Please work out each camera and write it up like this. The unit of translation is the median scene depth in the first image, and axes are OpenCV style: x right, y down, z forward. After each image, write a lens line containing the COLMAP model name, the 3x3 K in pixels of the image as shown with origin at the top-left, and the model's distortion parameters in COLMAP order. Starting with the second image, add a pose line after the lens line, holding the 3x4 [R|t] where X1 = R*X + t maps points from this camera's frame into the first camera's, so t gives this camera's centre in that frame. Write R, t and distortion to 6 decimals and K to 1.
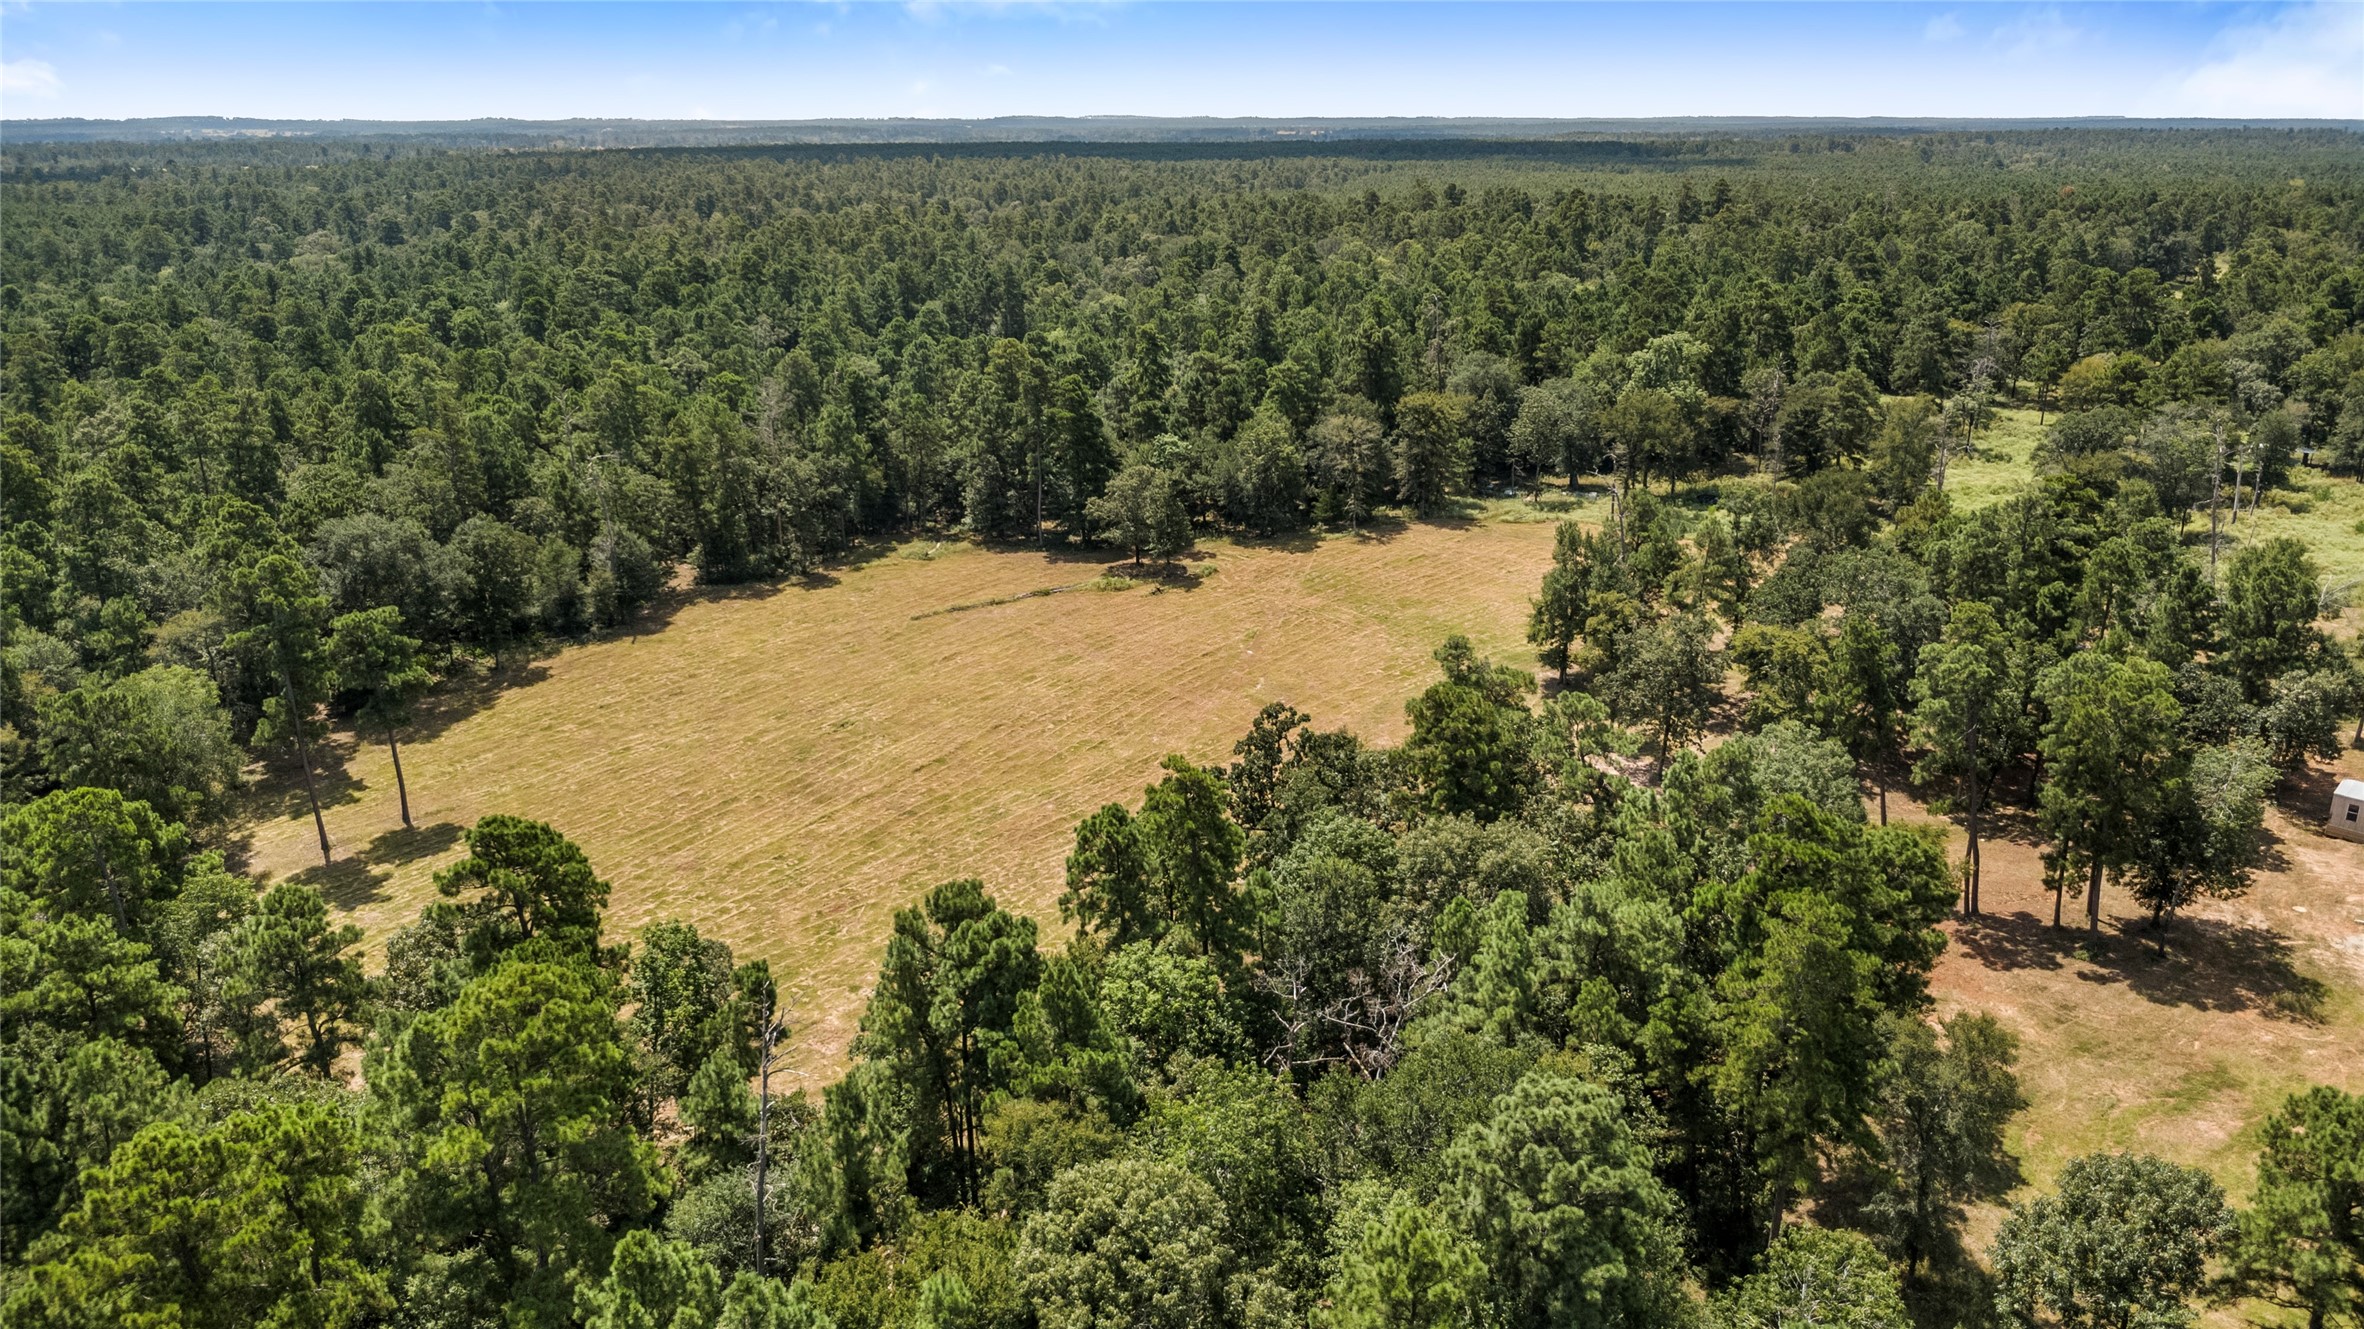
lens RADIAL K [[1684.7, 0, 1166.0], [0, 1684.7, 658.5], [0, 0, 1]] dist [0.019780, -0.031995]
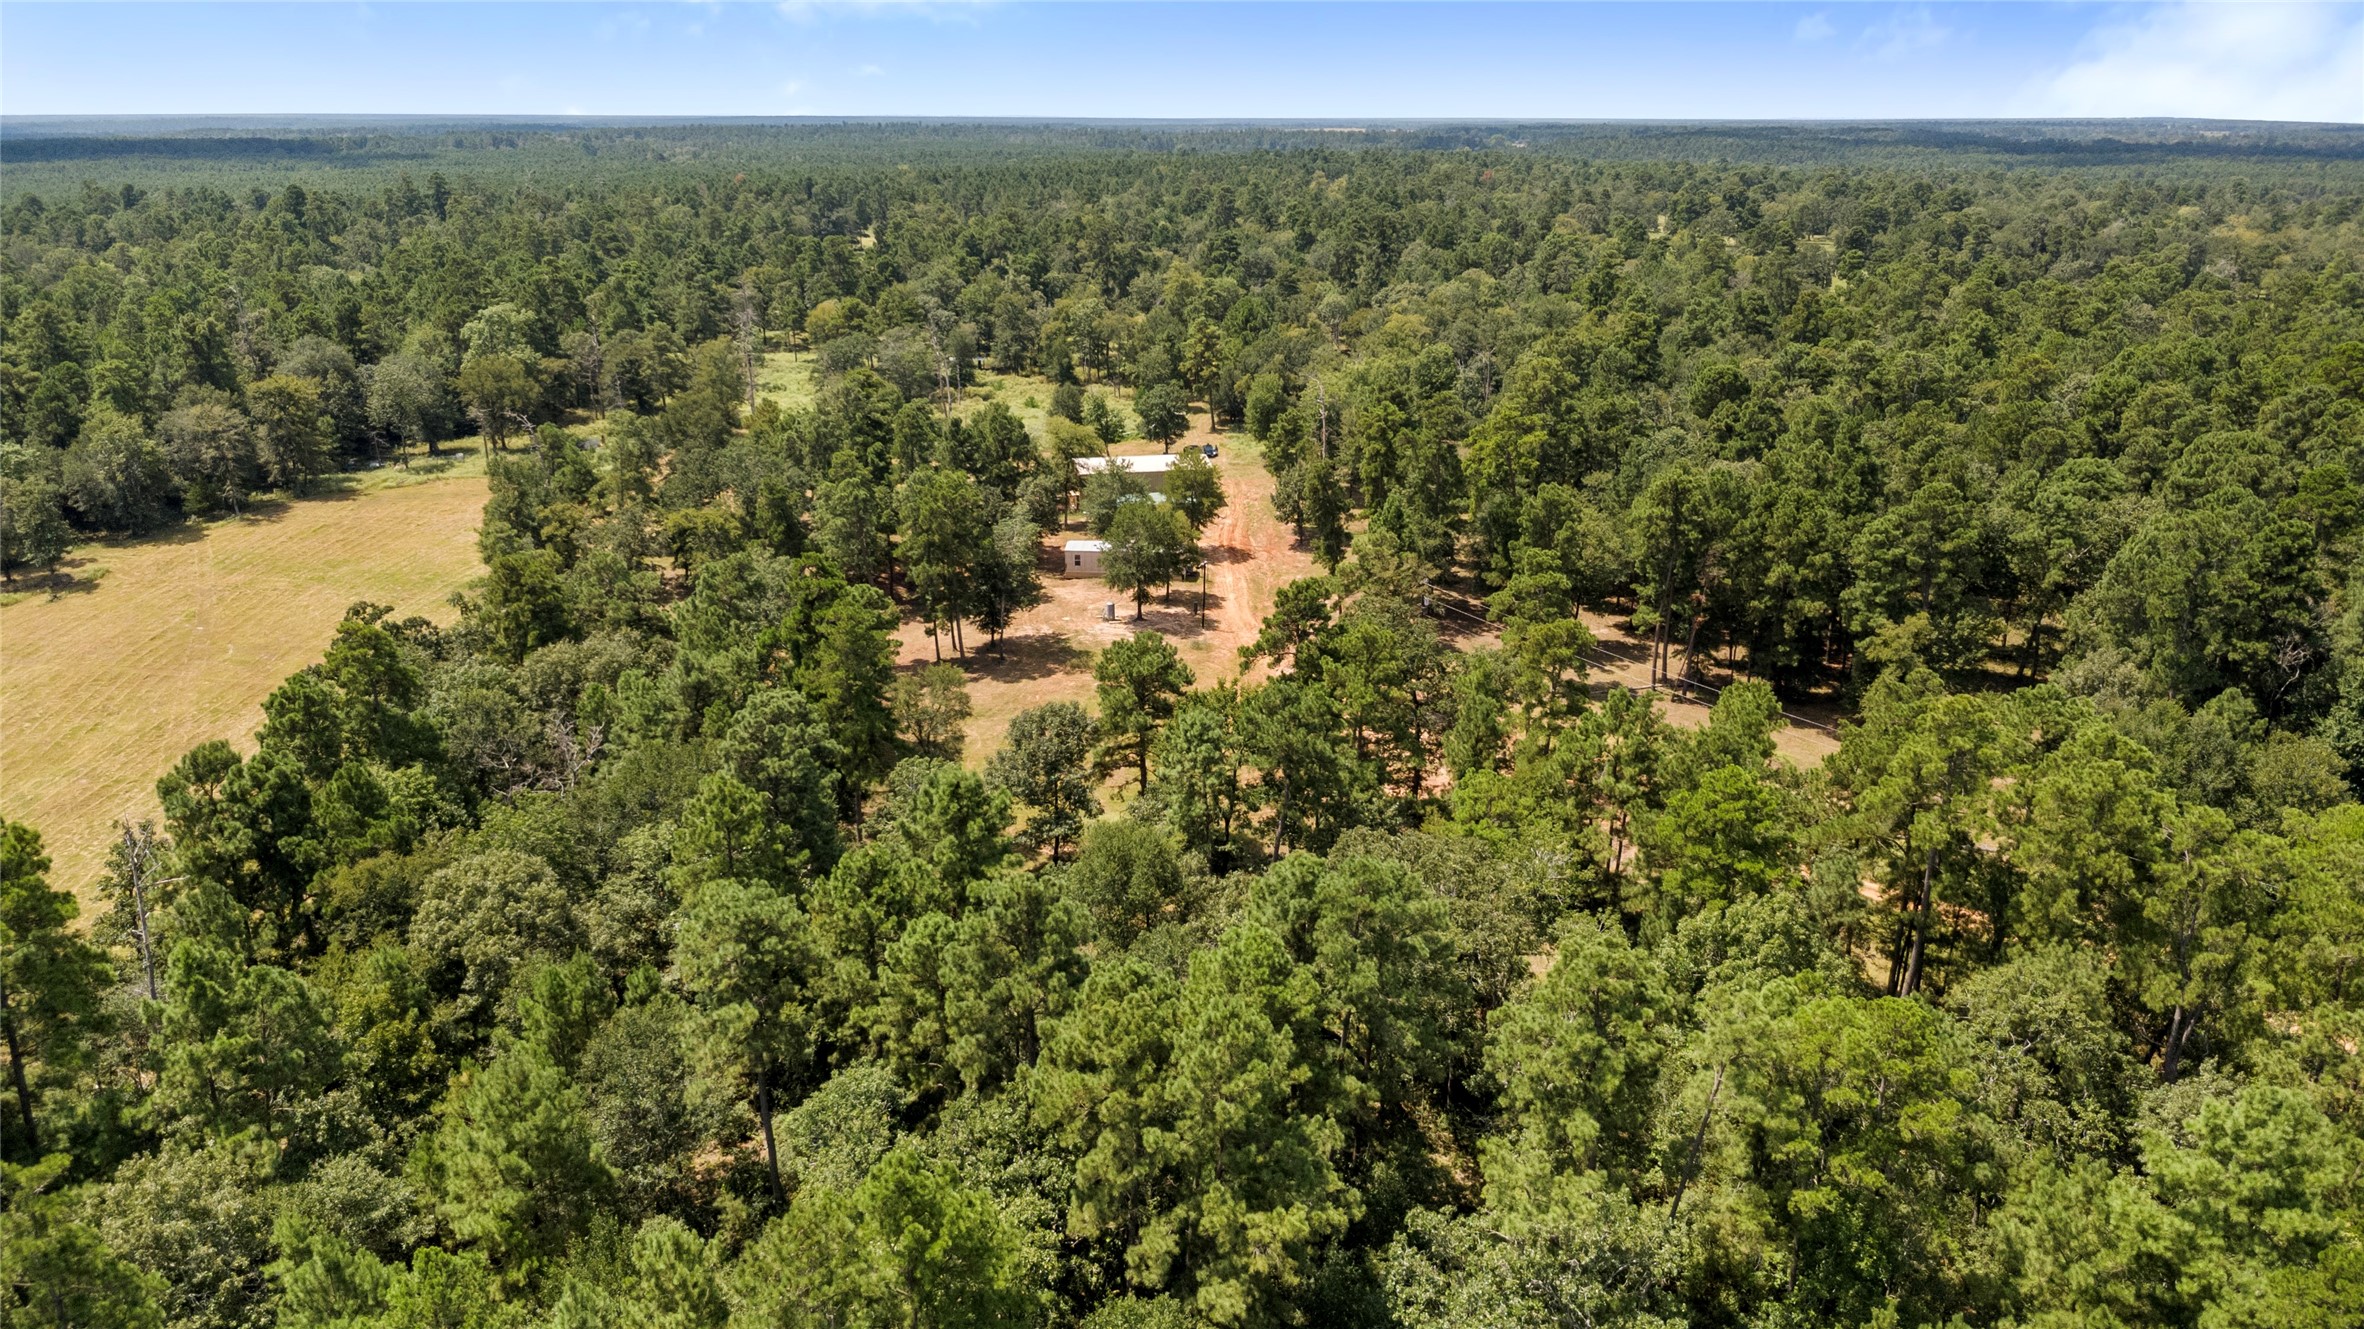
lens RADIAL K [[1684.7, 0, 1182.7], [0, 1684.7, 673.1], [0, 0, 1]] dist [0.019780, -0.031995]
pose [[0.739119, -0.209271, 0.640241, -0.135949], [0.203061, 0.975518, 0.084439, 0.045106], [-0.642237, 0.067598, 0.763519, -0.136866]]
